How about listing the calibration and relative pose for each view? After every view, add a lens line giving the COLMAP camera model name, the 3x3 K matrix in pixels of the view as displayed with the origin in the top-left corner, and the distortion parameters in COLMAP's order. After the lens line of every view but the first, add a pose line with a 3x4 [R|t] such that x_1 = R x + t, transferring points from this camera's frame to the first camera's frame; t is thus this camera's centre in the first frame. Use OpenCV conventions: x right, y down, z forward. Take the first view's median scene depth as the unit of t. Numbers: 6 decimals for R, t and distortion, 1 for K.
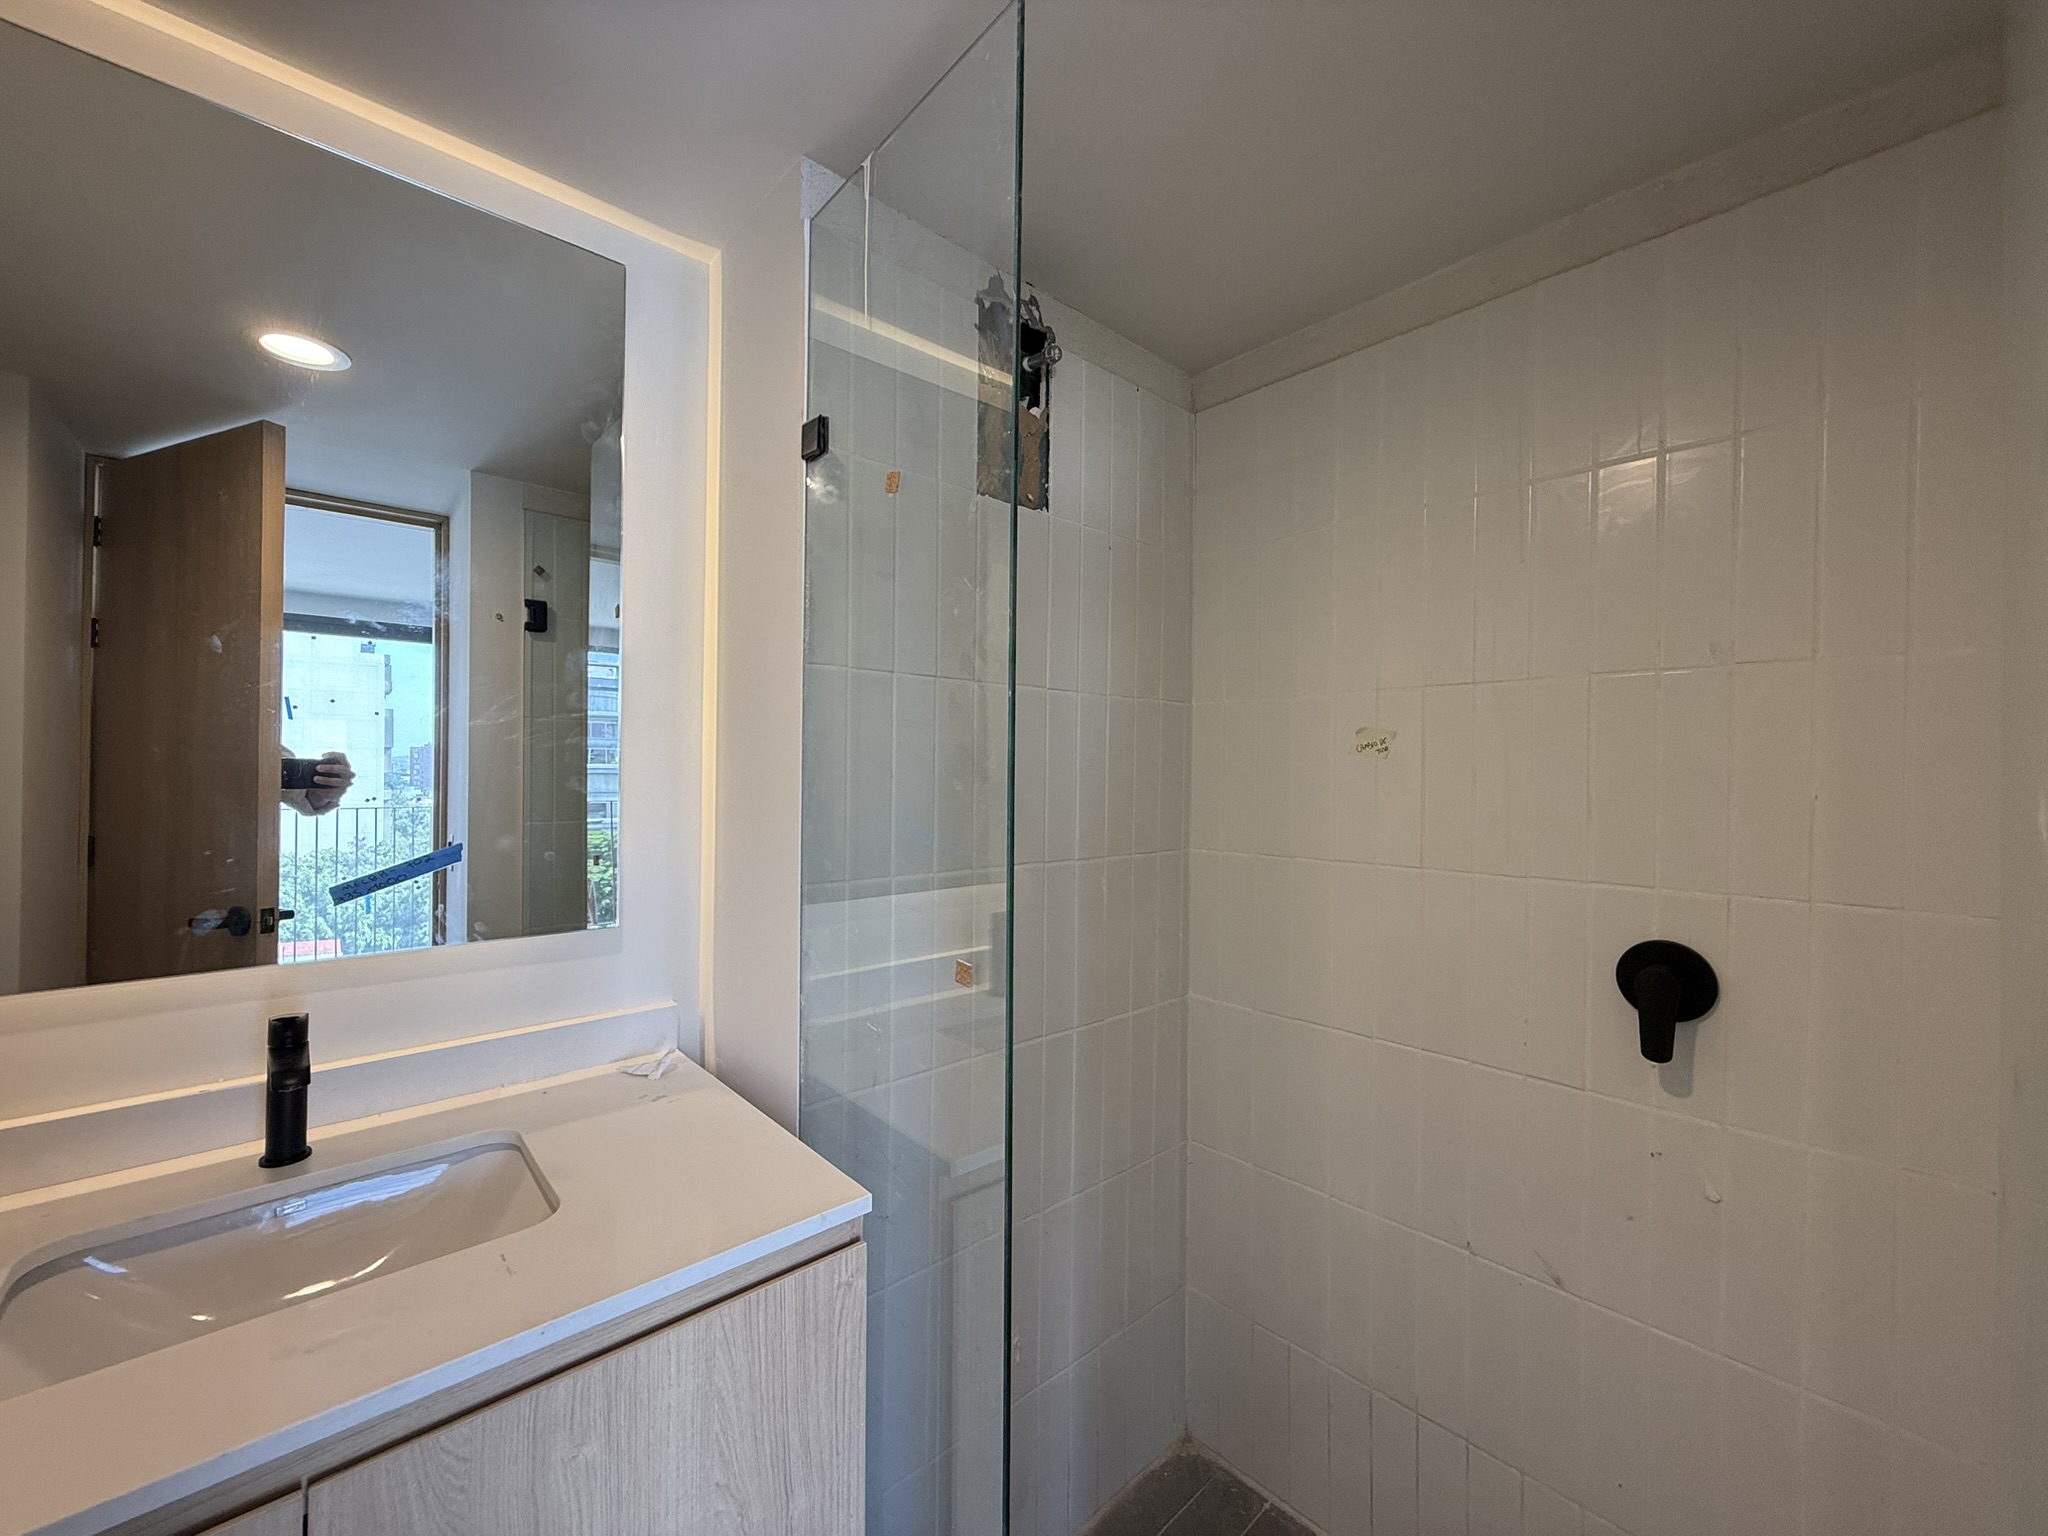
lens RADIAL K [[813.6, 0, 1017.3], [0, 813.6, 772.9], [0, 0, 1]] dist [0.001129, 0.000062]
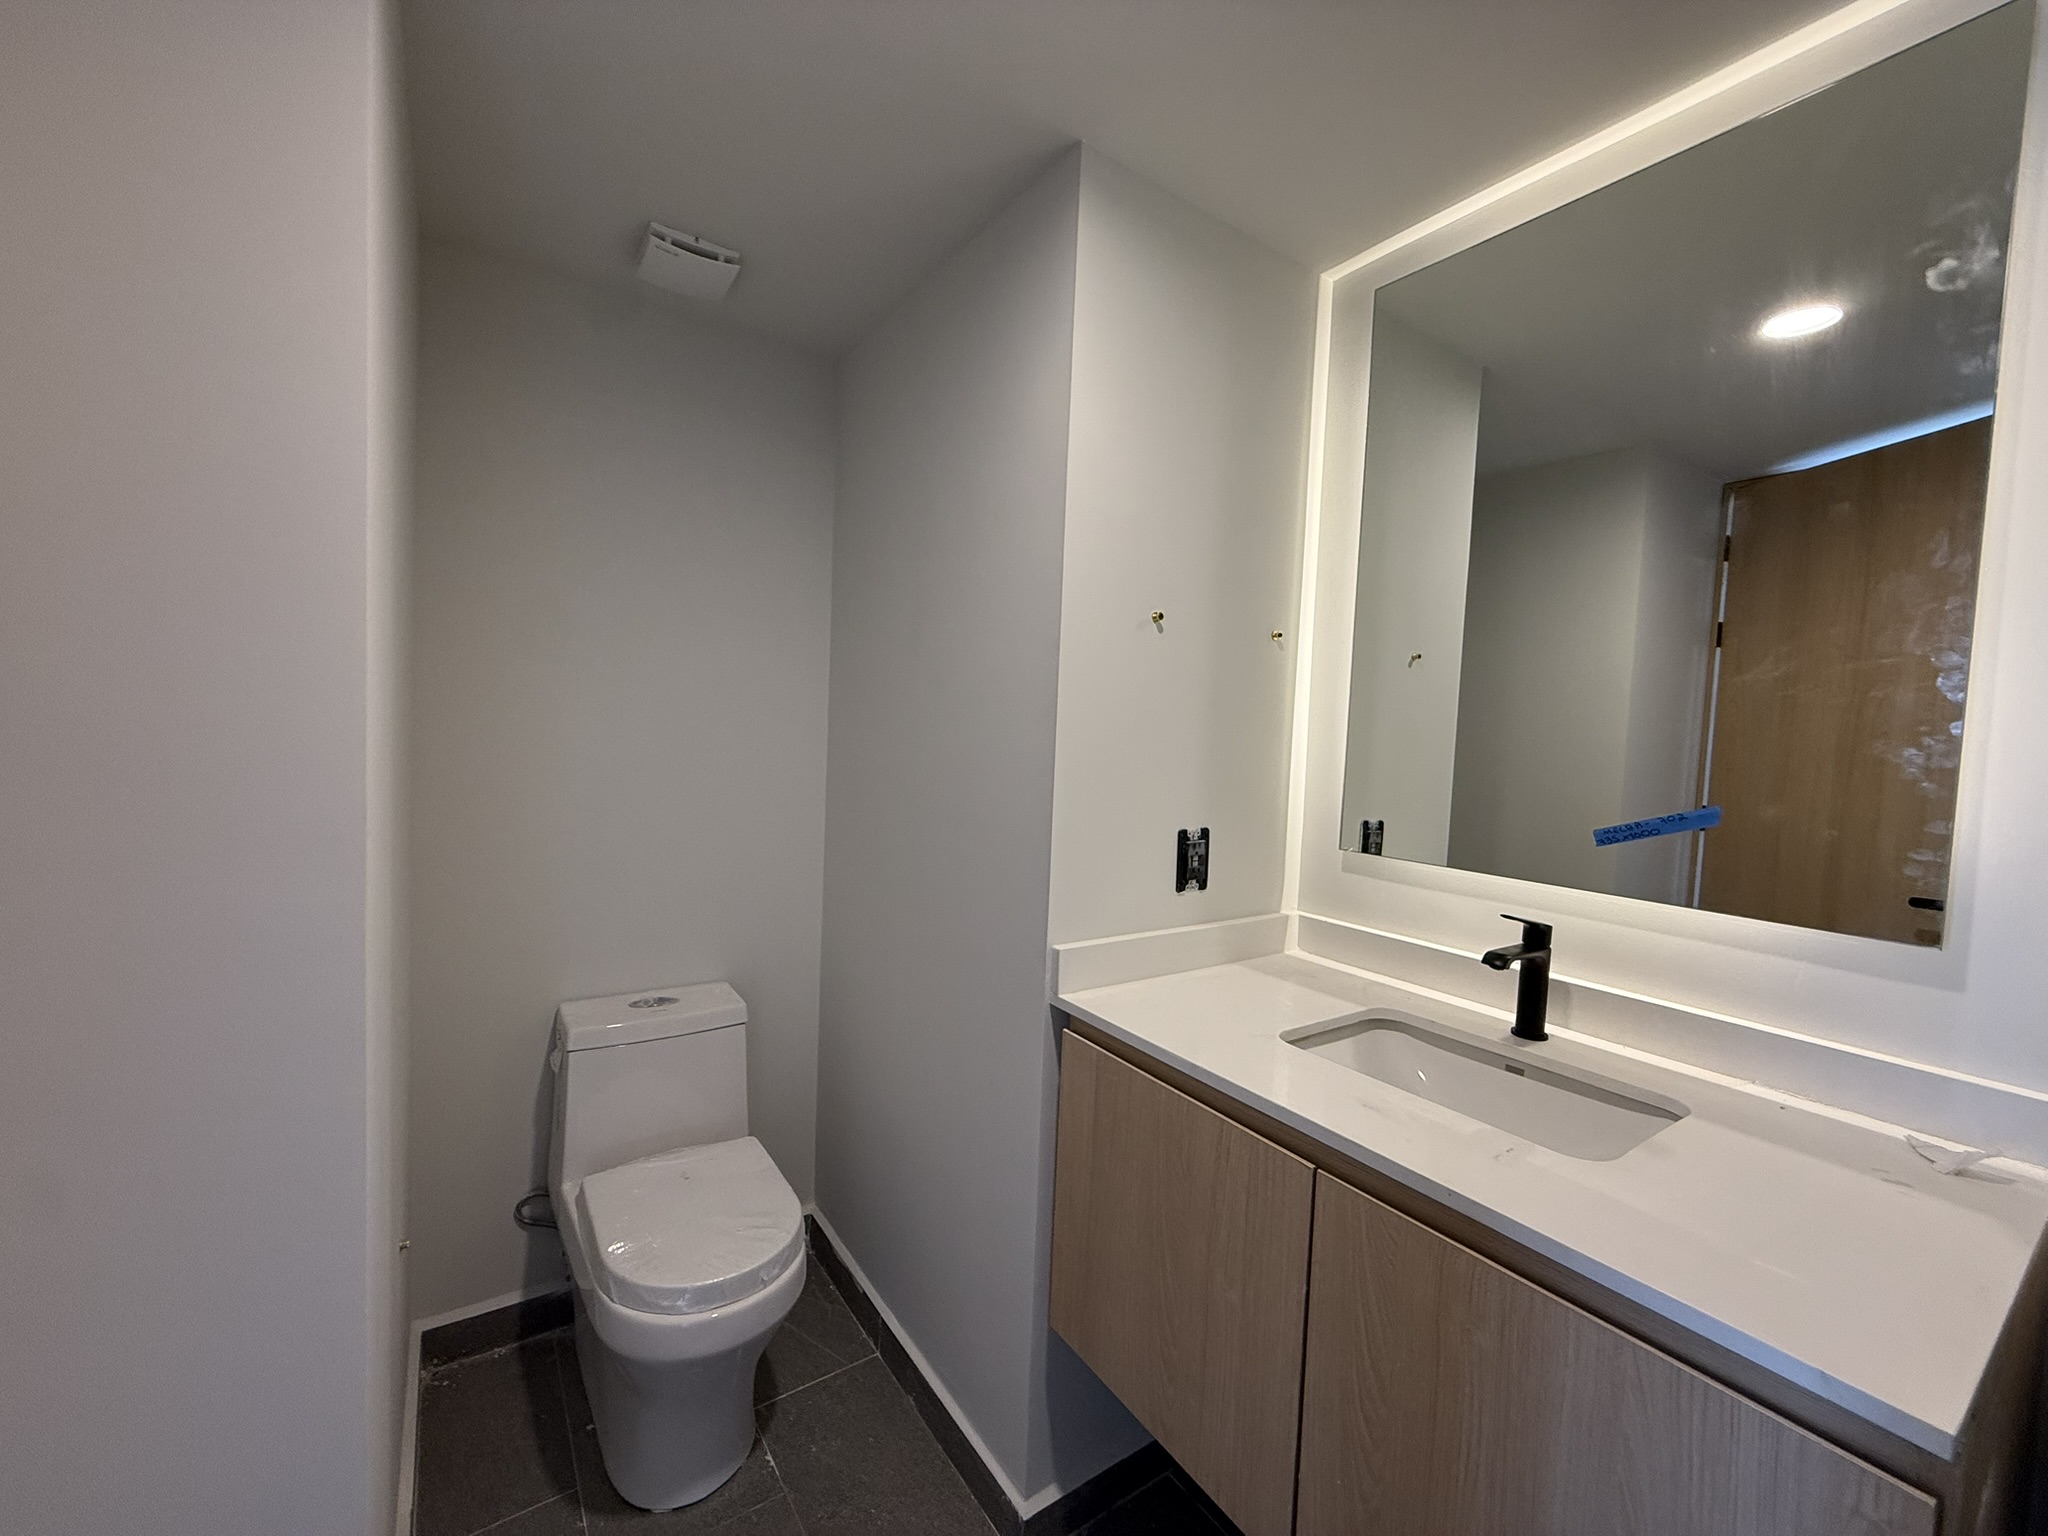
lens RADIAL K [[813.6, 0, 1004.8], [0, 813.6, 756.4], [0, 0, 1]] dist [0.001129, 0.000062]
pose [[-0.128651, 0.019529, -0.991498, 0.331964], [-0.046437, 0.998591, 0.025694, 0.037442], [0.990602, 0.049348, -0.127563, 0.259683]]
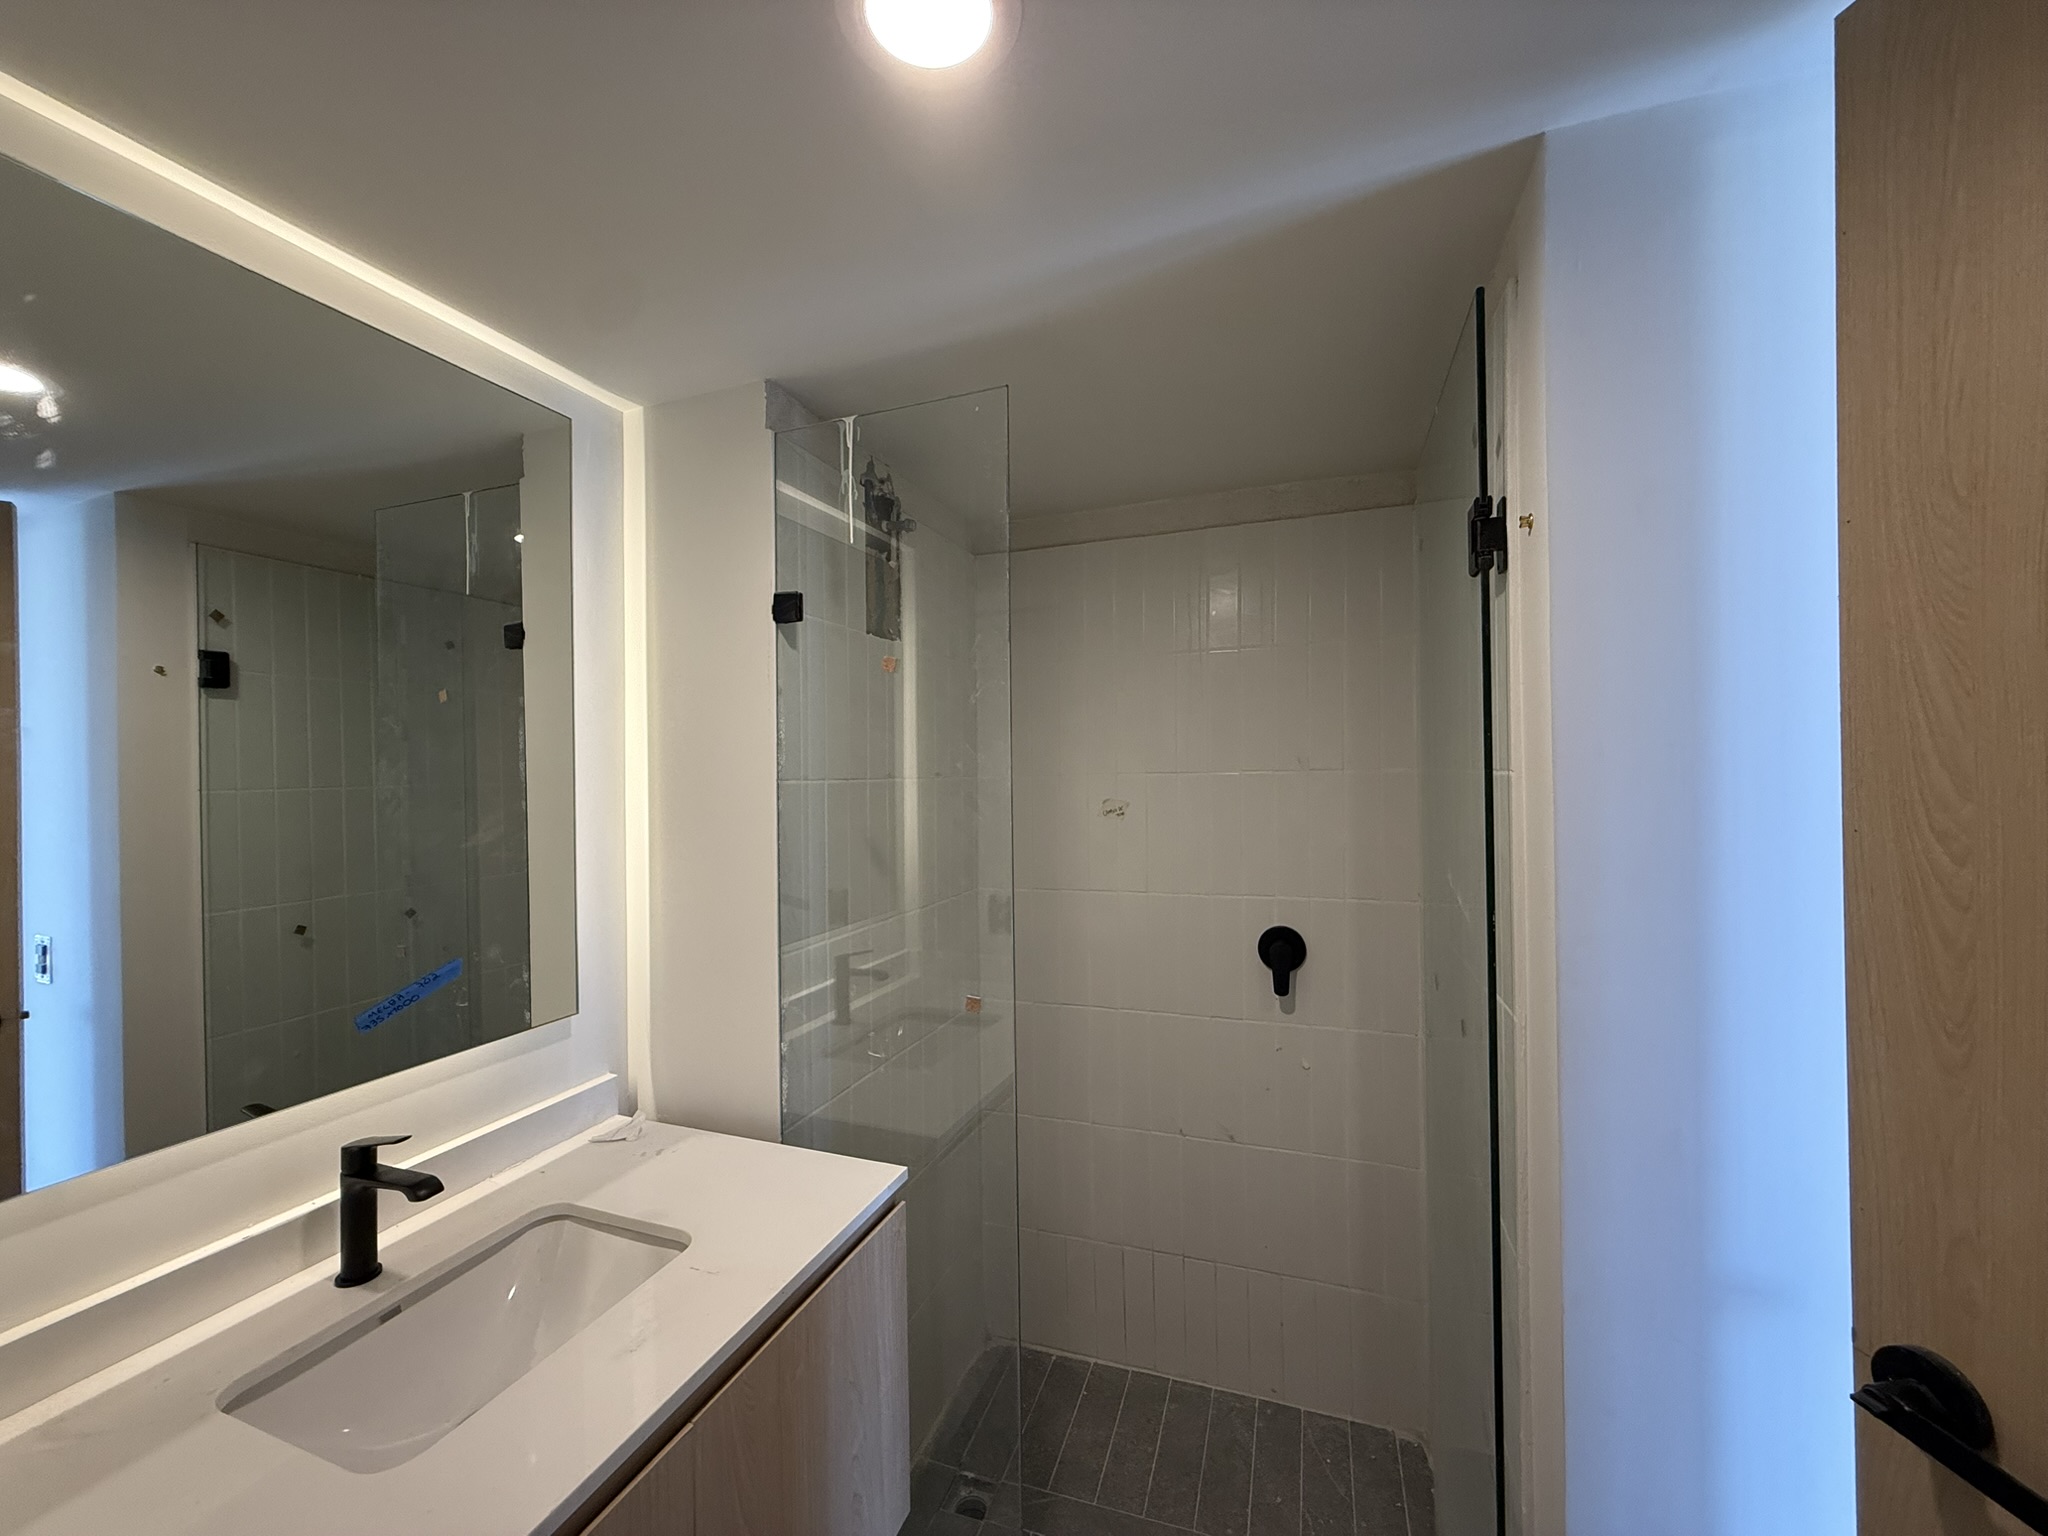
lens RADIAL K [[813.6, 0, 1020.3], [0, 813.6, 776.9], [0, 0, 1]] dist [0.001129, 0.000062]
pose [[0.885143, -0.022296, 0.464785, -0.465554], [0.022908, 0.999728, 0.004330, -0.124564], [-0.464755, 0.006815, 0.885413, -0.265980]]
